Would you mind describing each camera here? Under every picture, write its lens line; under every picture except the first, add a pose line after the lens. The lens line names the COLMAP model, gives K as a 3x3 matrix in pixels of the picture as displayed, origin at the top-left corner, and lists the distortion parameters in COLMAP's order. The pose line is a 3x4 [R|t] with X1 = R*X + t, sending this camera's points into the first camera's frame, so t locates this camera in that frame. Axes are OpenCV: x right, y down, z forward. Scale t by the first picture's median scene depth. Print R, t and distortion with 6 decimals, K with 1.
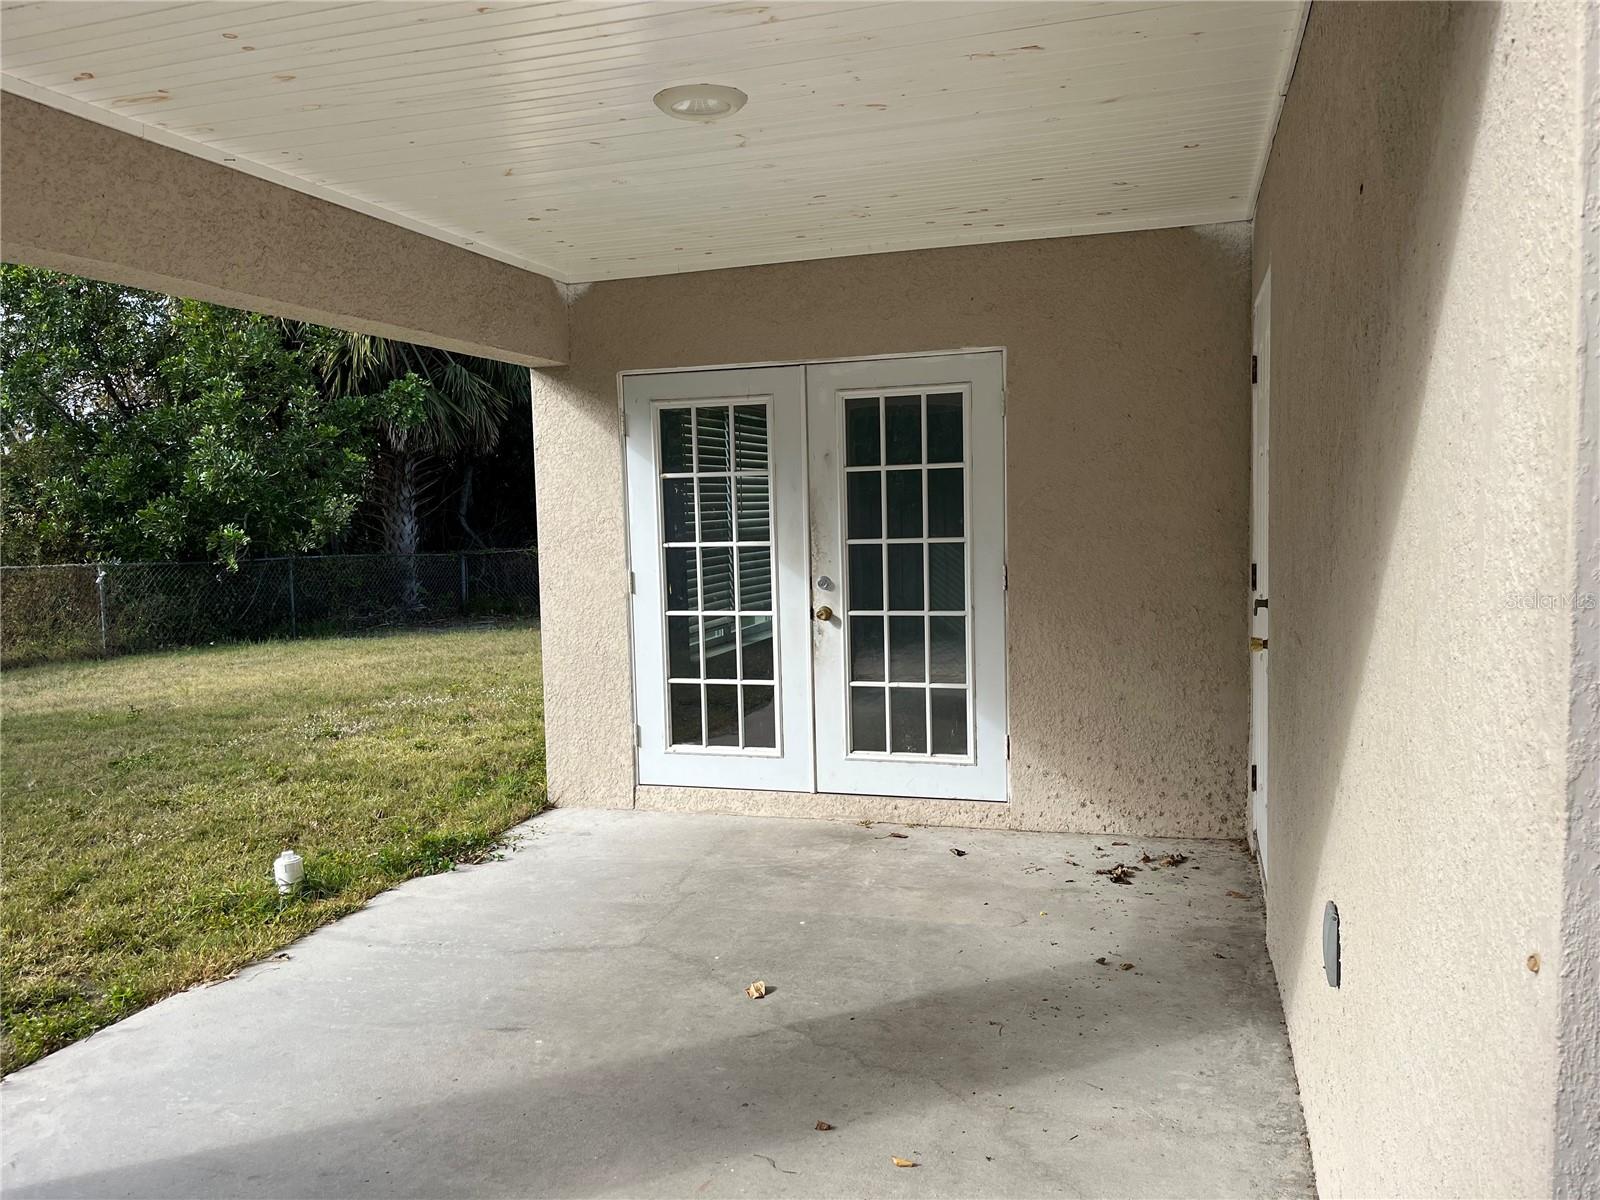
lens RADIAL K [[1209.0, 0, 802.4], [0, 1209.0, 606.6], [0, 0, 1]] dist [0.053926, -0.063032]
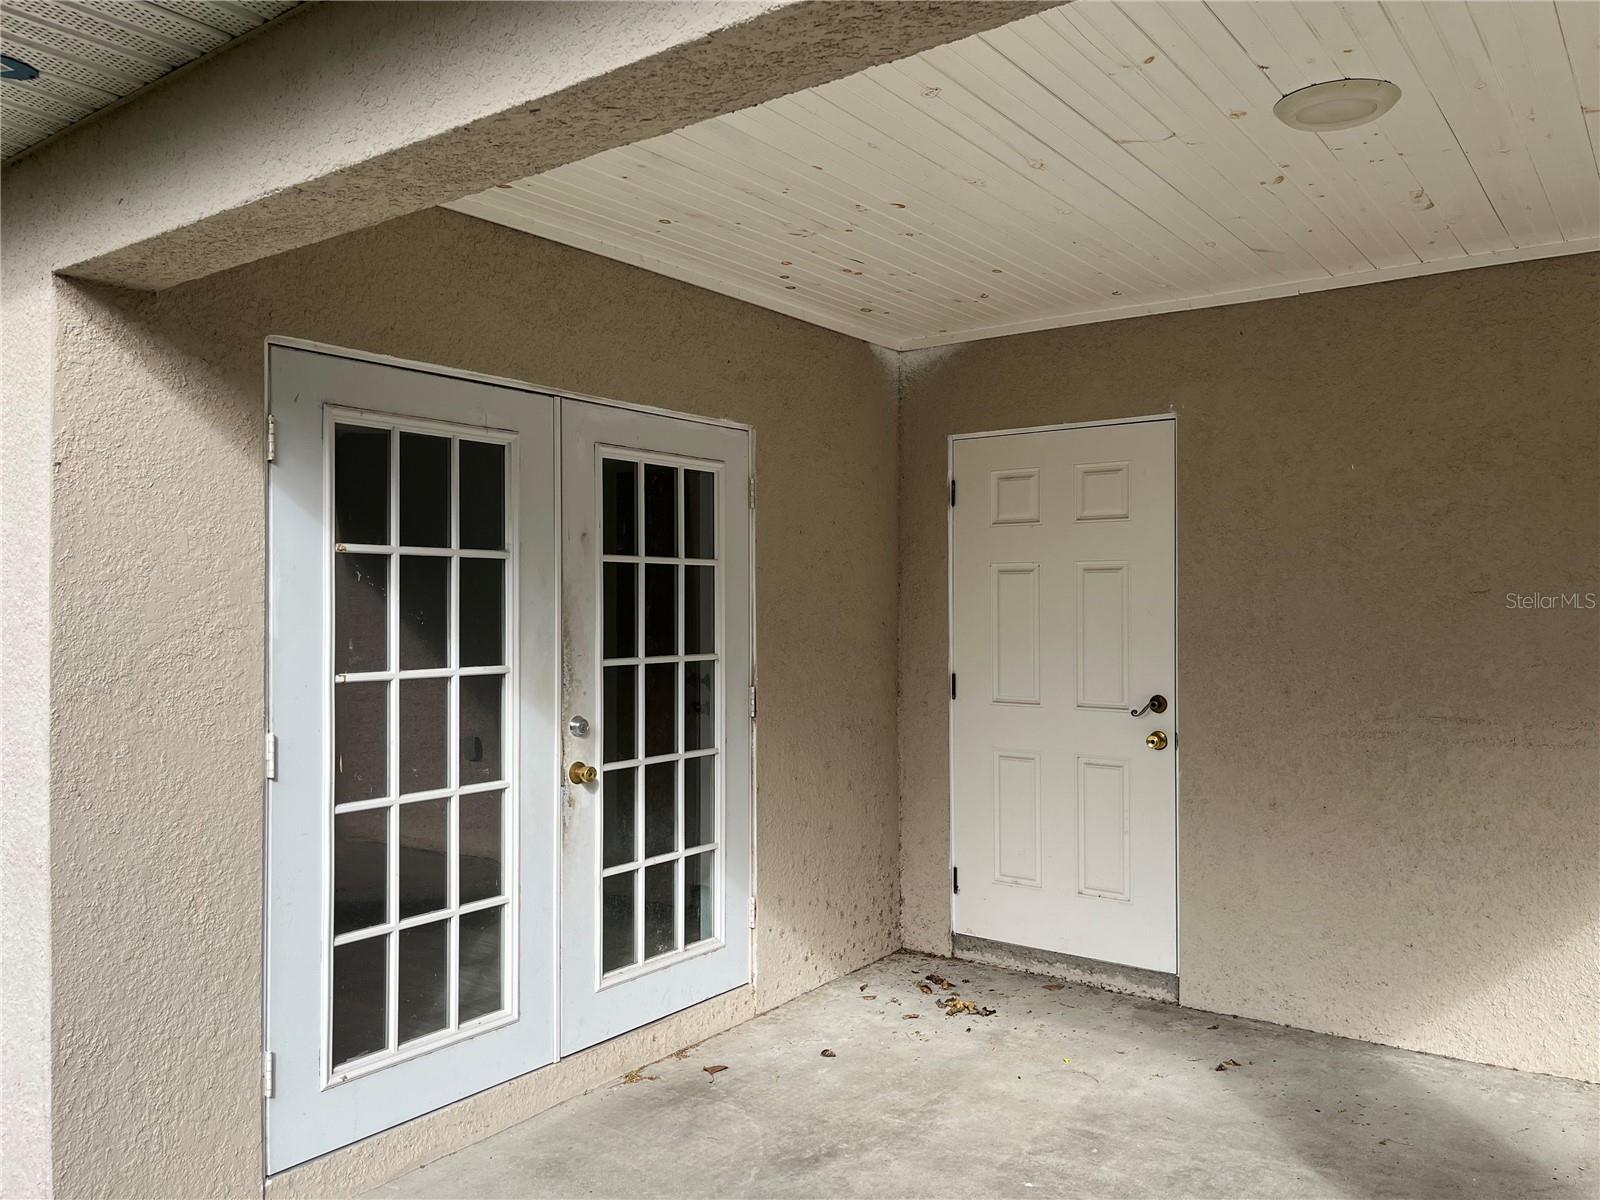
lens RADIAL K [[1209.0, 0, 800.4], [0, 1209.0, 595.6], [0, 0, 1]] dist [0.053926, -0.063032]
pose [[0.322438, 0.033458, 0.945999, -0.579137], [0.073231, 0.995498, -0.060169, -0.042399], [-0.943754, 0.088677, 0.318536, 0.675620]]
